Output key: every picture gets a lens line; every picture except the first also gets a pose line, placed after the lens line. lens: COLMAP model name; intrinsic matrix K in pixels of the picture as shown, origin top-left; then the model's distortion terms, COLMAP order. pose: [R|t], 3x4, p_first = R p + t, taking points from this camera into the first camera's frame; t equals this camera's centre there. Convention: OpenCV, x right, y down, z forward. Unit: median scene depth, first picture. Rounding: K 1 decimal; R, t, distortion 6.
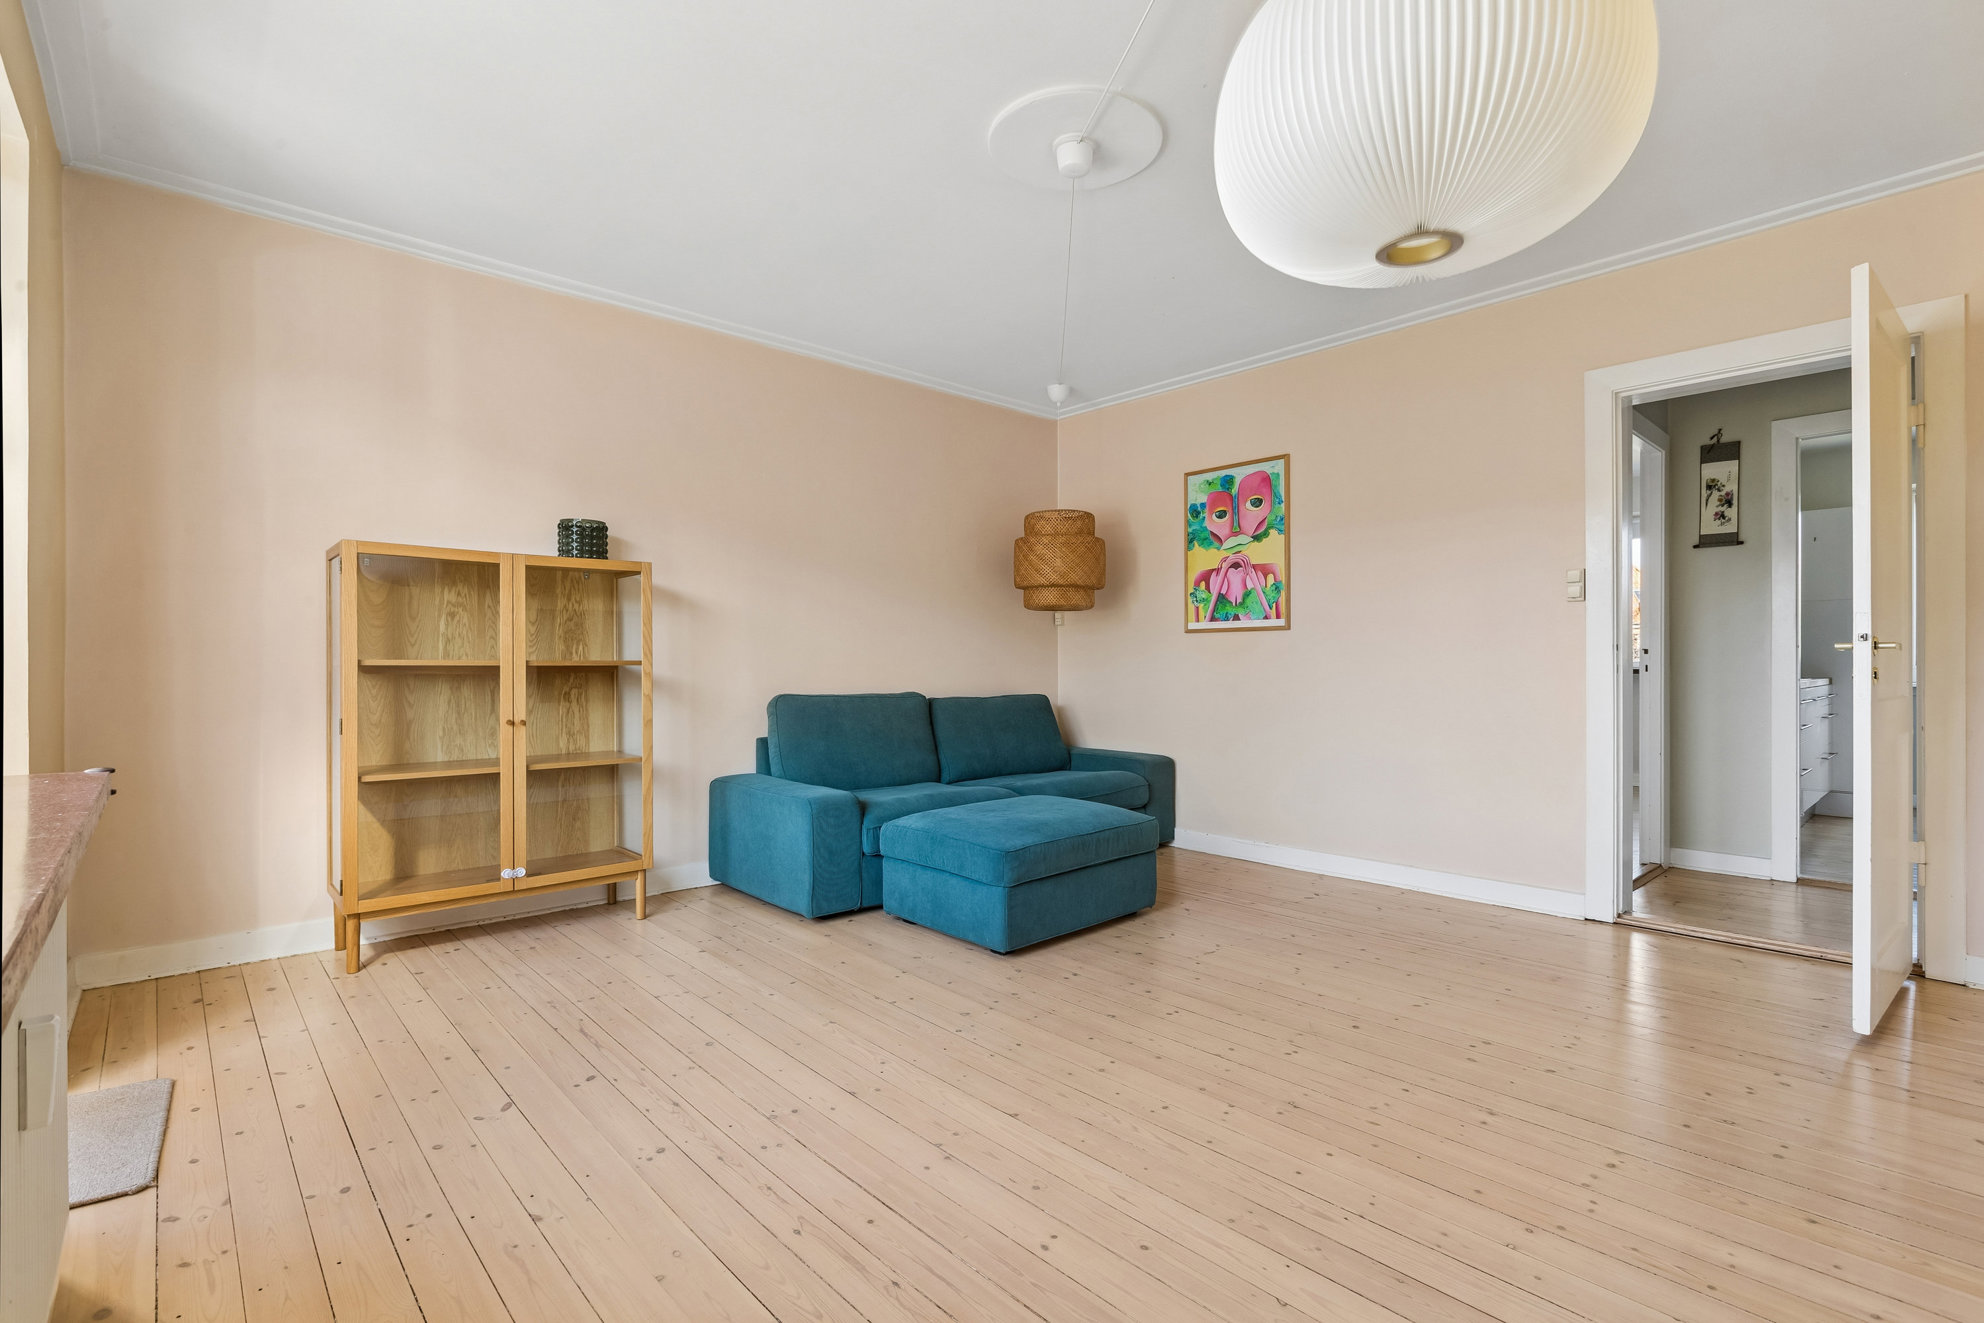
lens RADIAL K [[902.1, 0, 993.0], [0, 902.1, 668.8], [0, 0, 1]] dist [-0.000166, -0.000657]
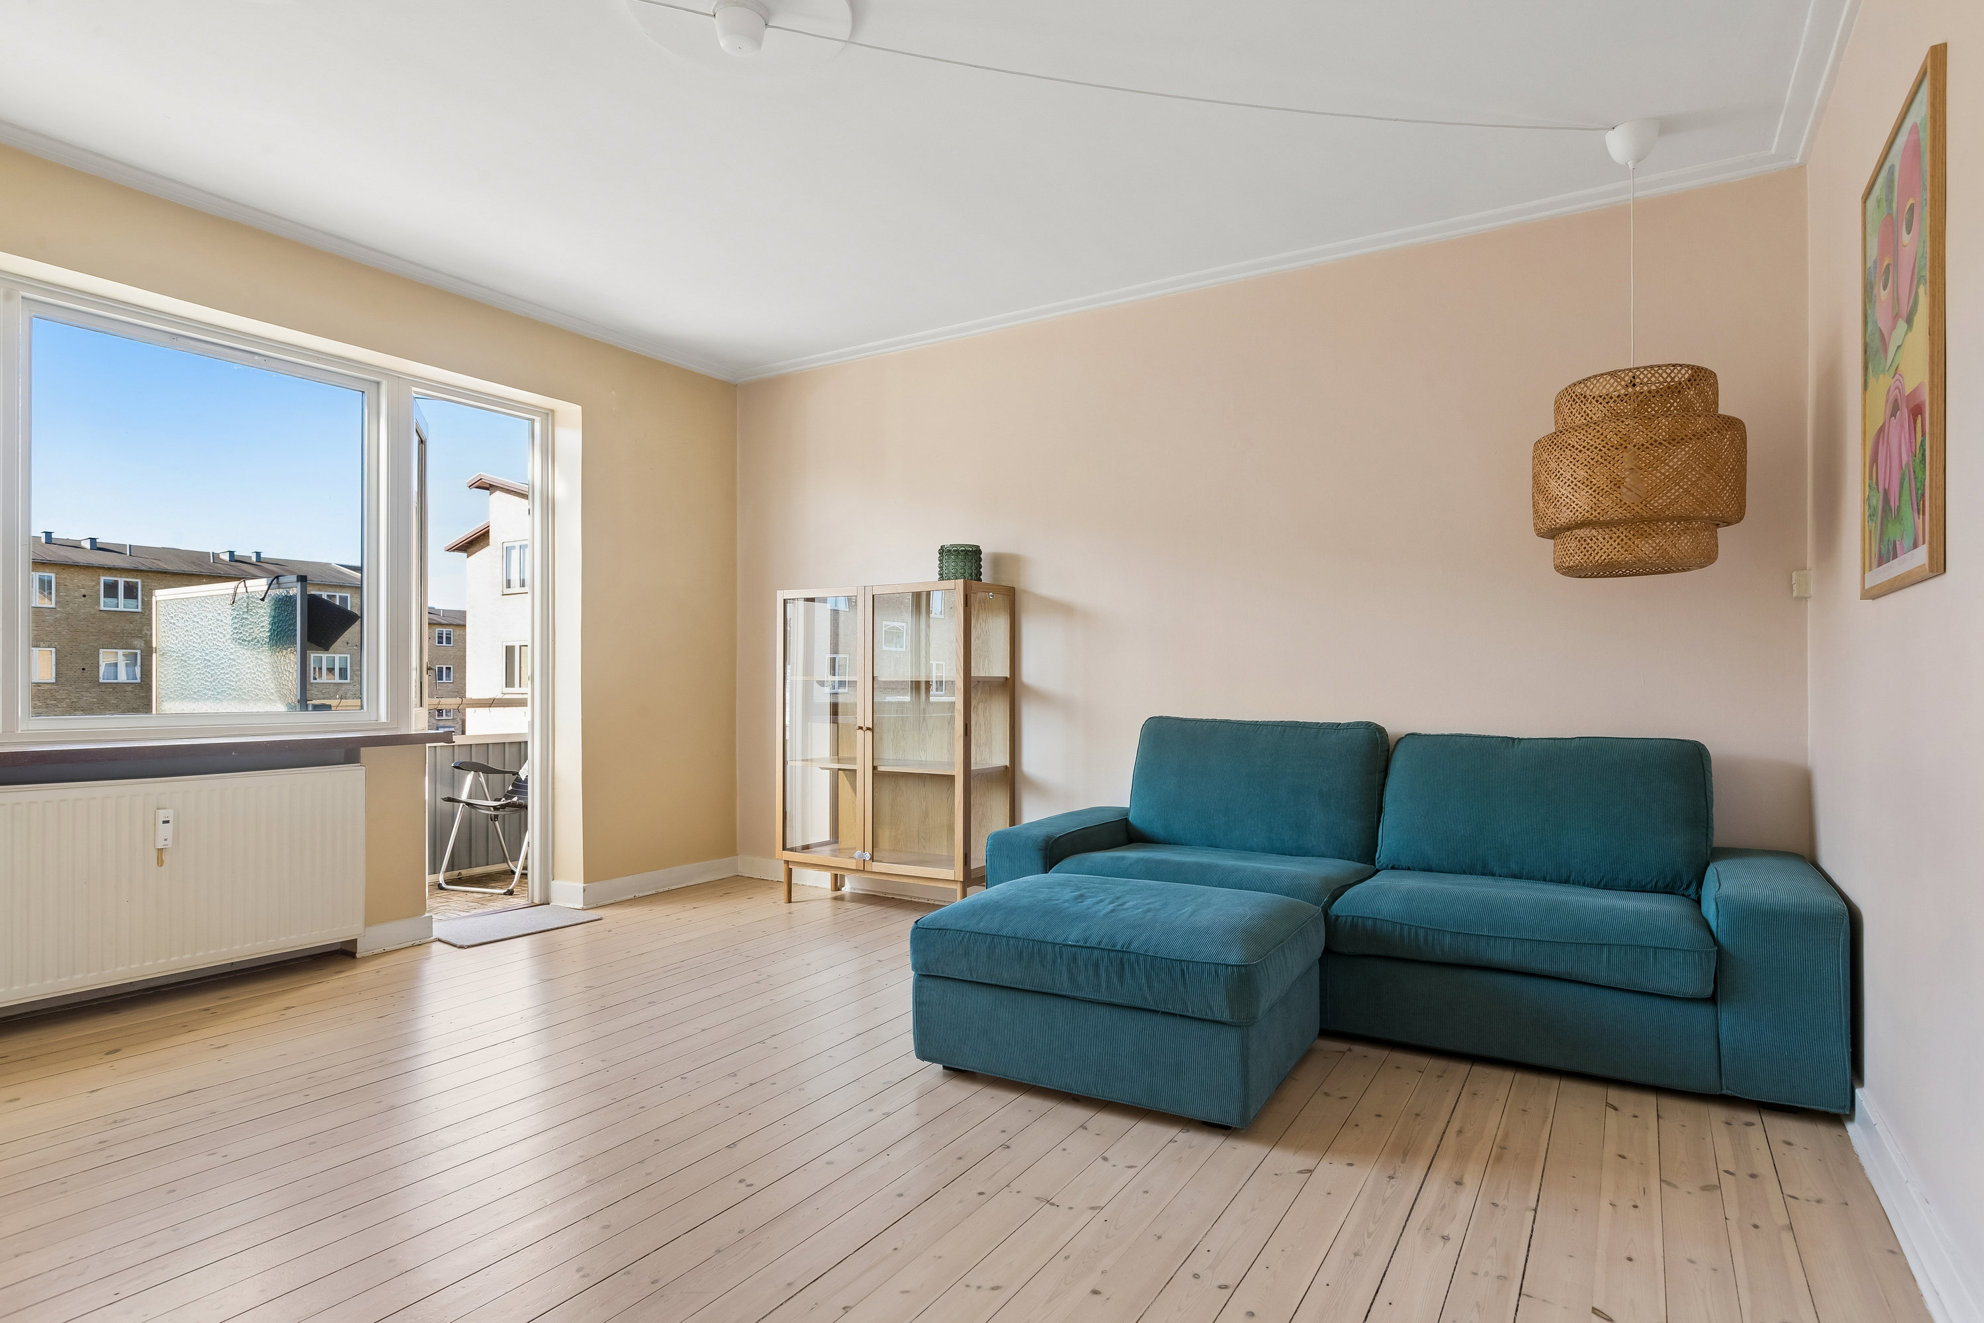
lens RADIAL K [[1044.4, 0, 1013.6], [0, 1044.4, 679.0], [0, 0, 1]] dist [0.004676, -0.000539]
pose [[0.290411, -0.001913, -0.956900, 0.580699], [-0.006290, 0.999973, -0.003908, -0.001024], [0.956881, 0.007154, 0.290391, 0.544169]]
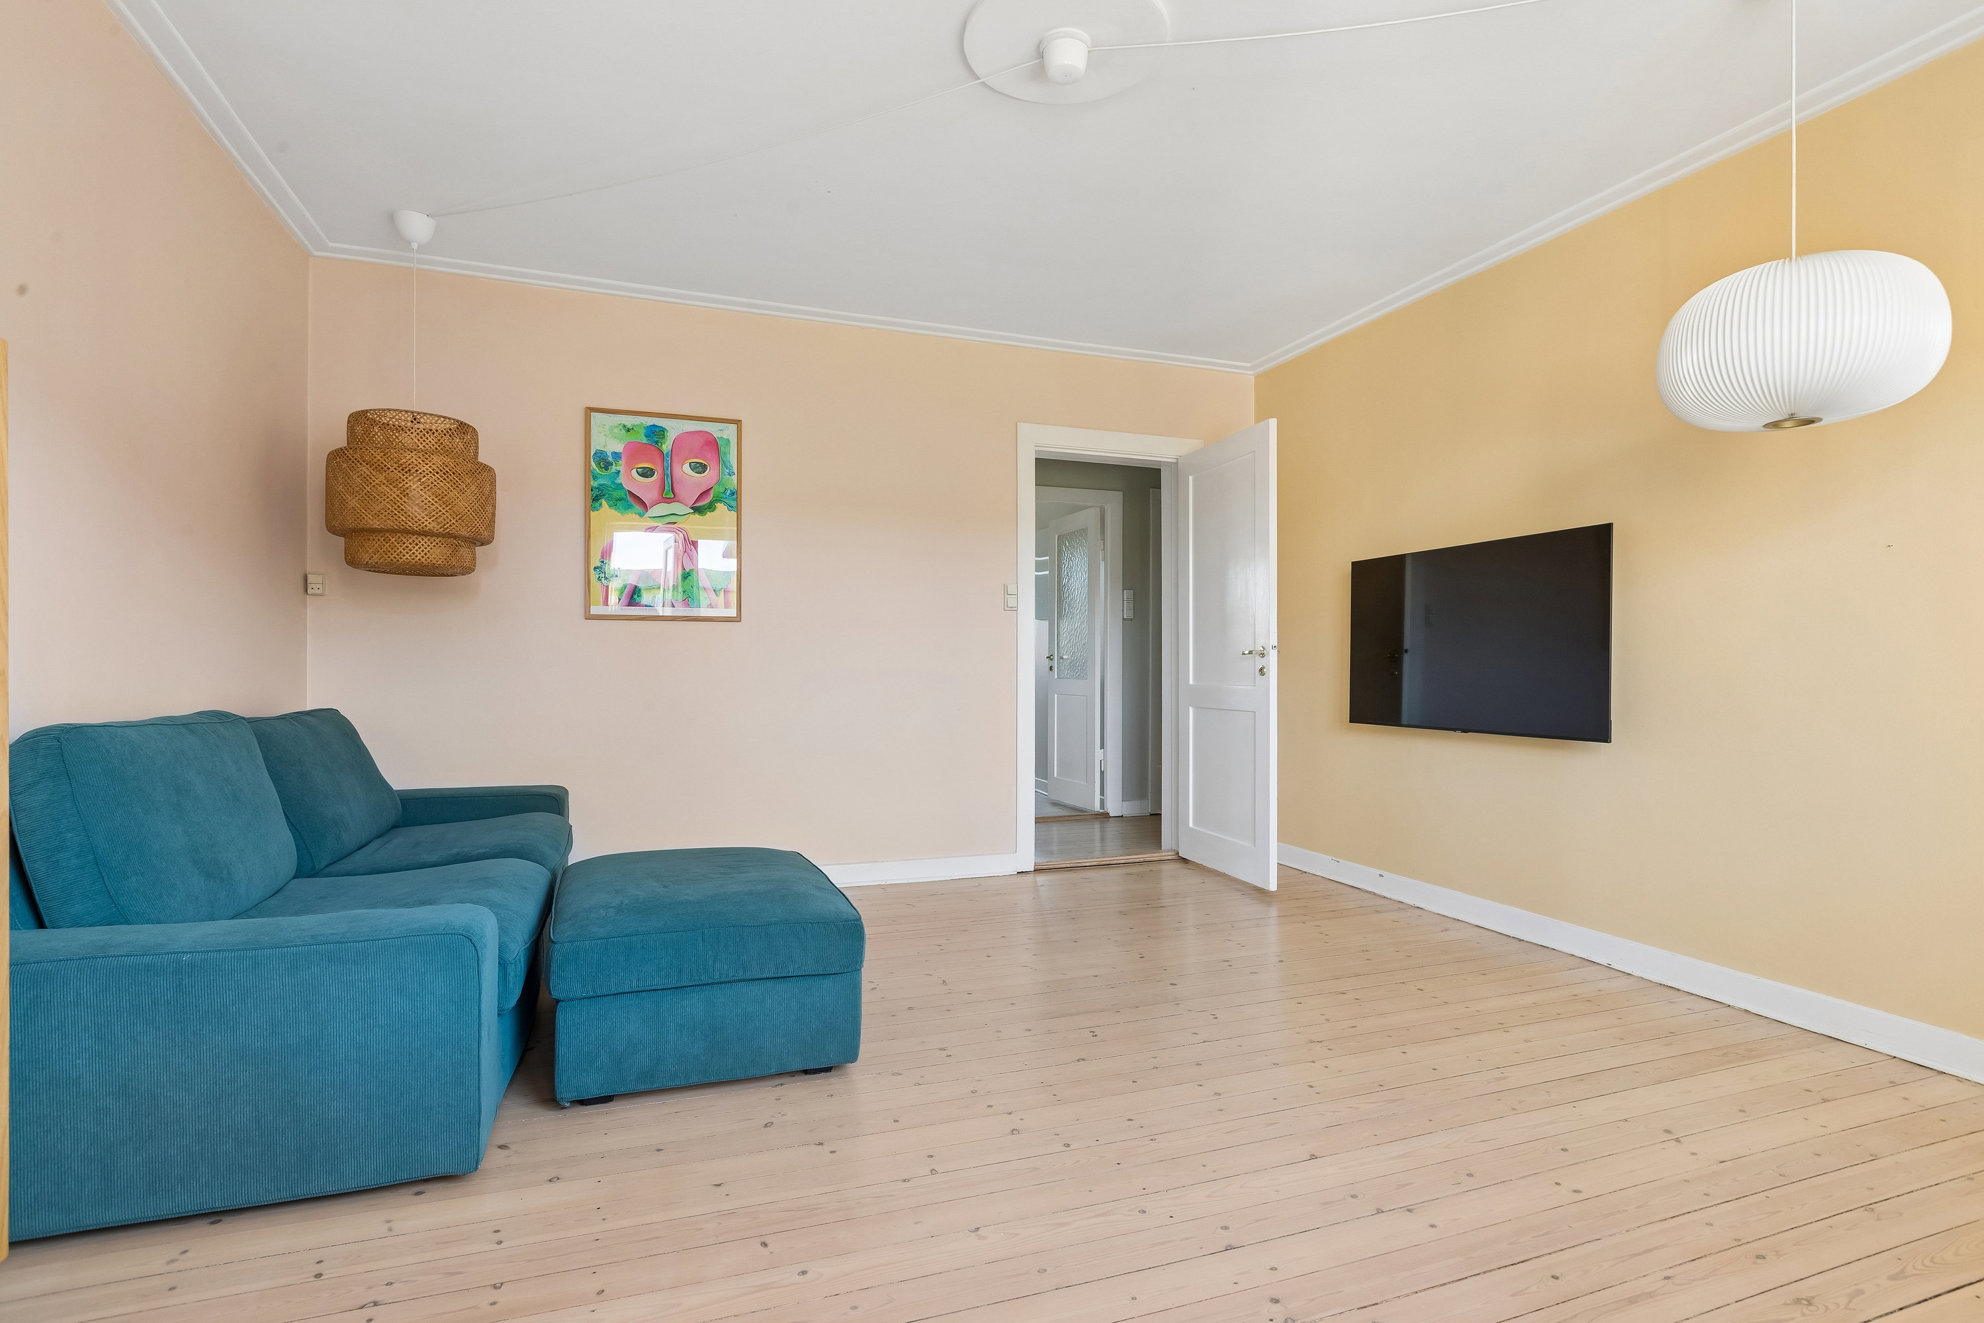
lens RADIAL K [[971.3, 0, 1006.7], [0, 971.3, 666.9], [0, 0, 1]] dist [-0.001151, -0.001359]
pose [[0.387347, 0.000802, 0.921934, -0.432590], [0.000775, 0.999999, -0.001196, 0.001670], [-0.921934, 0.001177, 0.387346, 0.393787]]
